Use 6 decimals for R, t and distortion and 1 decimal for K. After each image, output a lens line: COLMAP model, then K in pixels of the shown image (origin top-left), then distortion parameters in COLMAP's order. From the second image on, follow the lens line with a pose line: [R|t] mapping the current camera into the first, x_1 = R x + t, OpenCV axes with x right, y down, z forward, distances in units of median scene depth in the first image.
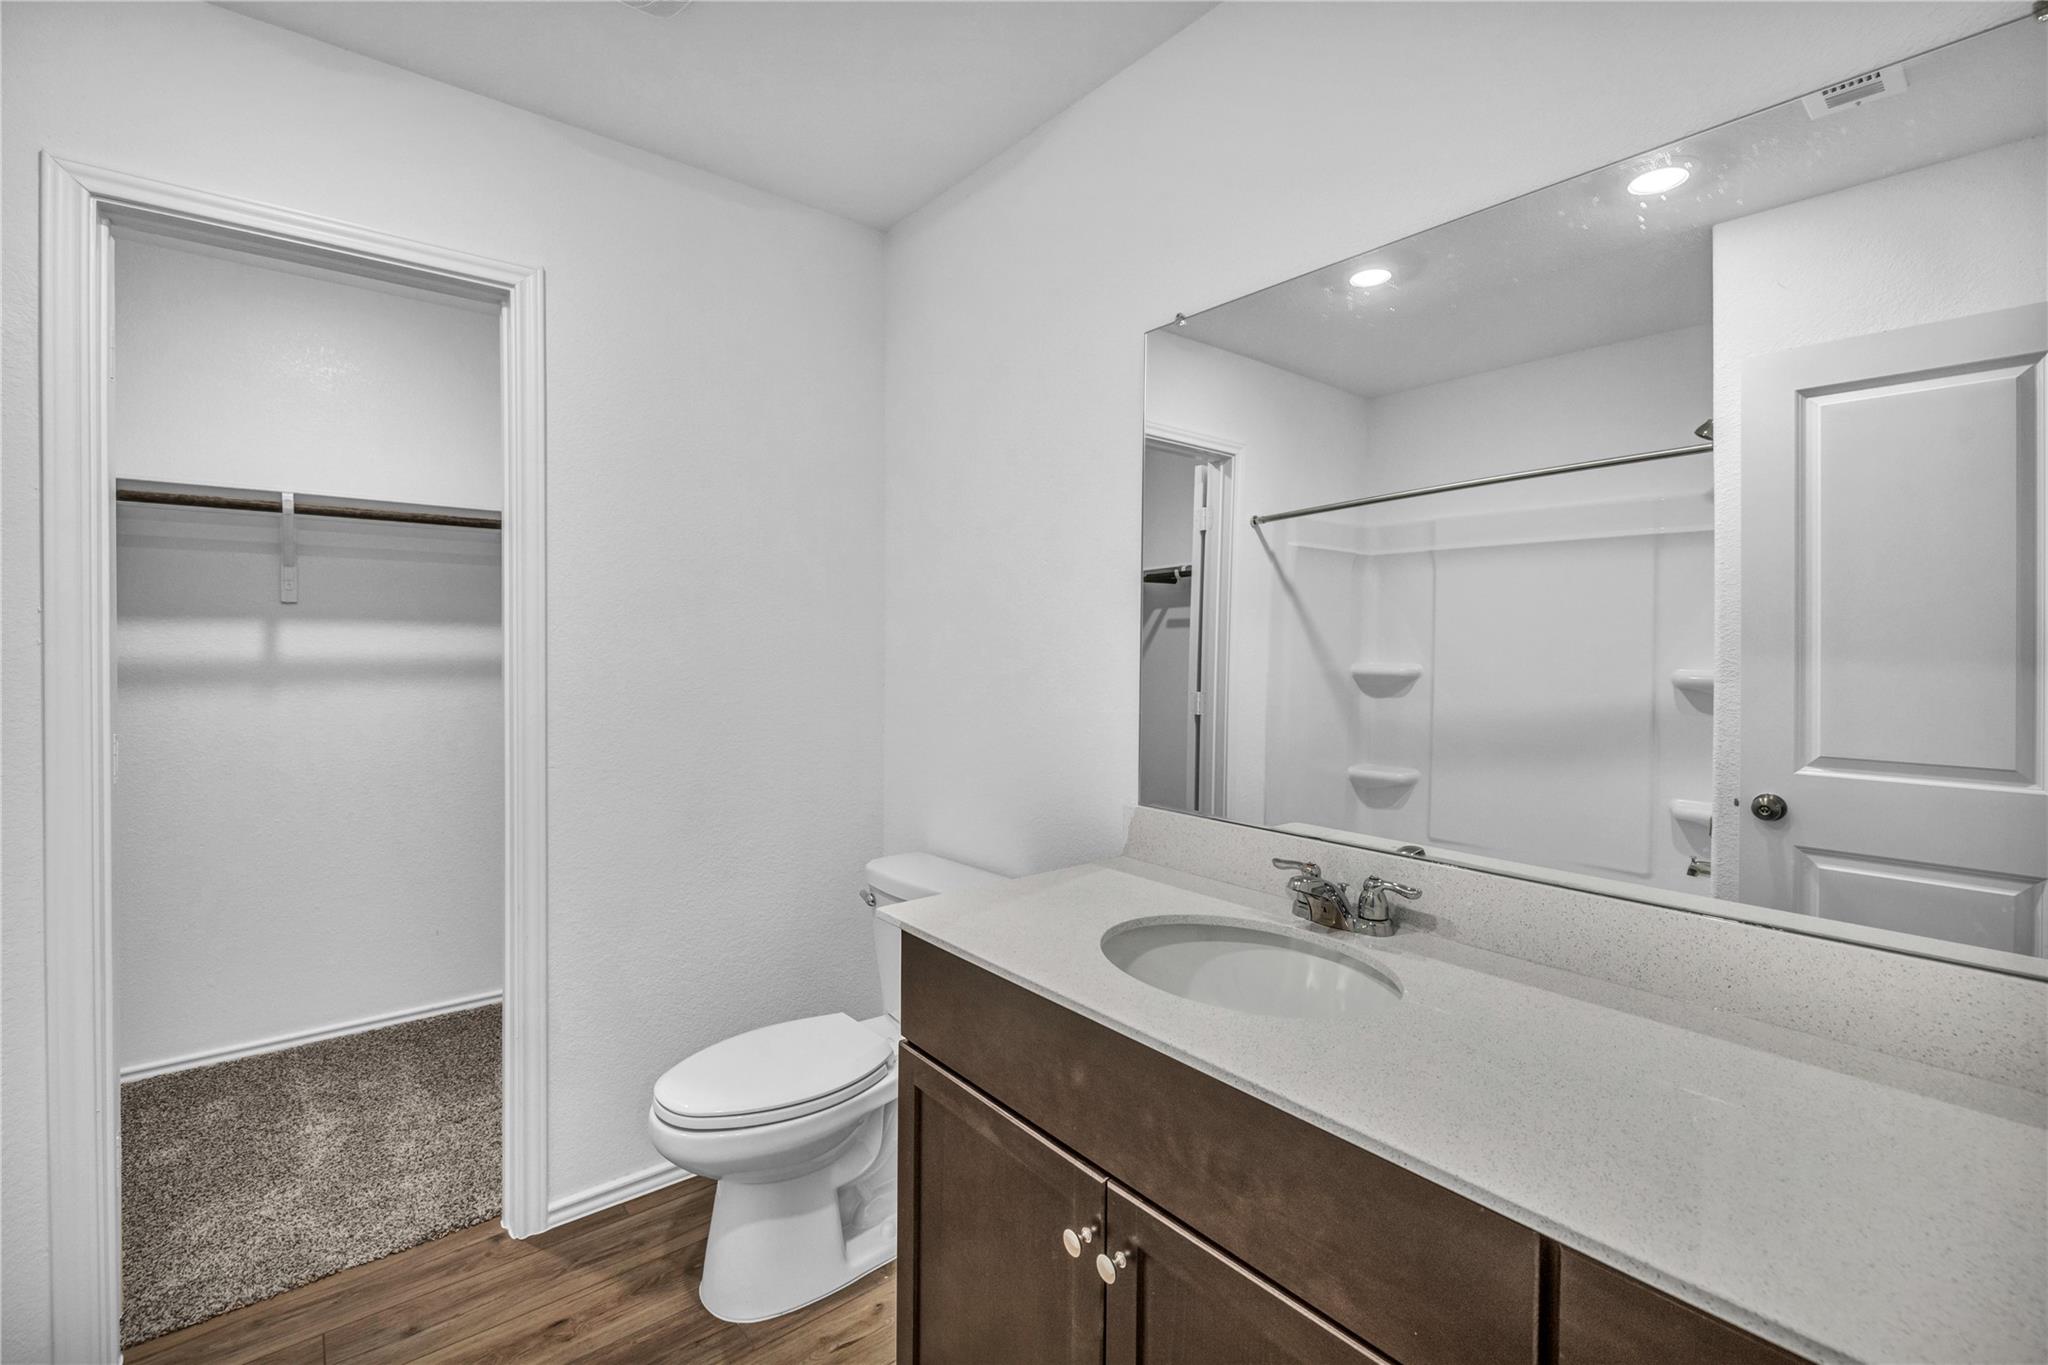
lens RADIAL K [[889.6, 0, 1022.6], [0, 889.6, 667.7], [0, 0, 1]] dist [-0.001521, 0.000070]
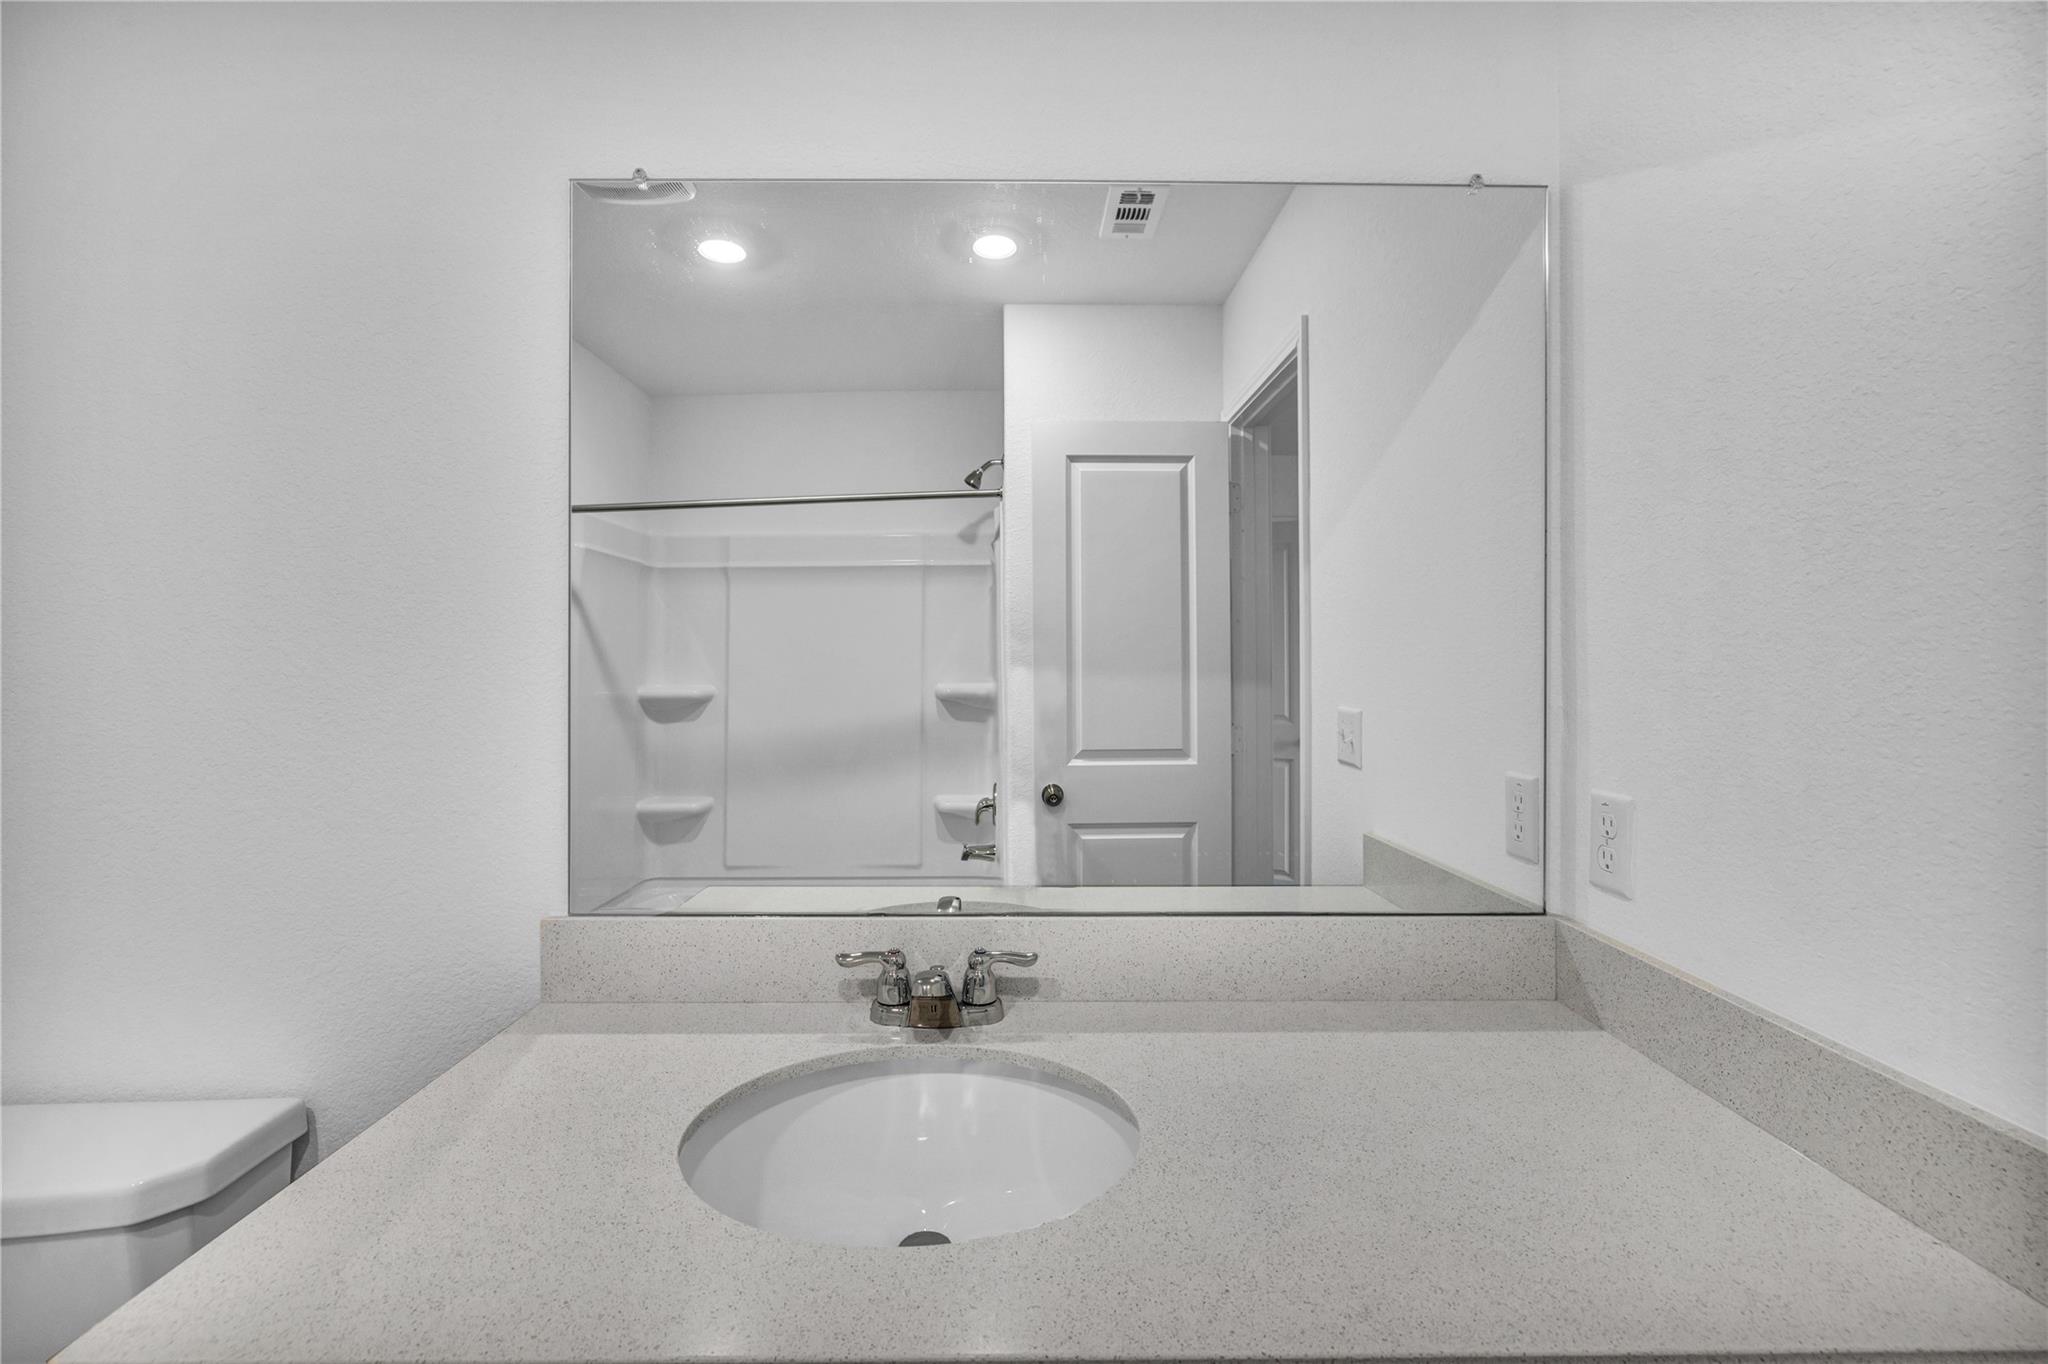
lens RADIAL K [[889.6, 0, 1022.6], [0, 889.6, 667.2], [0, 0, 1]] dist [-0.001521, 0.000070]
pose [[0.650788, -0.012949, 0.759149, -0.107606], [0.030755, 0.999484, -0.009317, -0.007816], [-0.758637, 0.029411, 0.650850, 0.241033]]
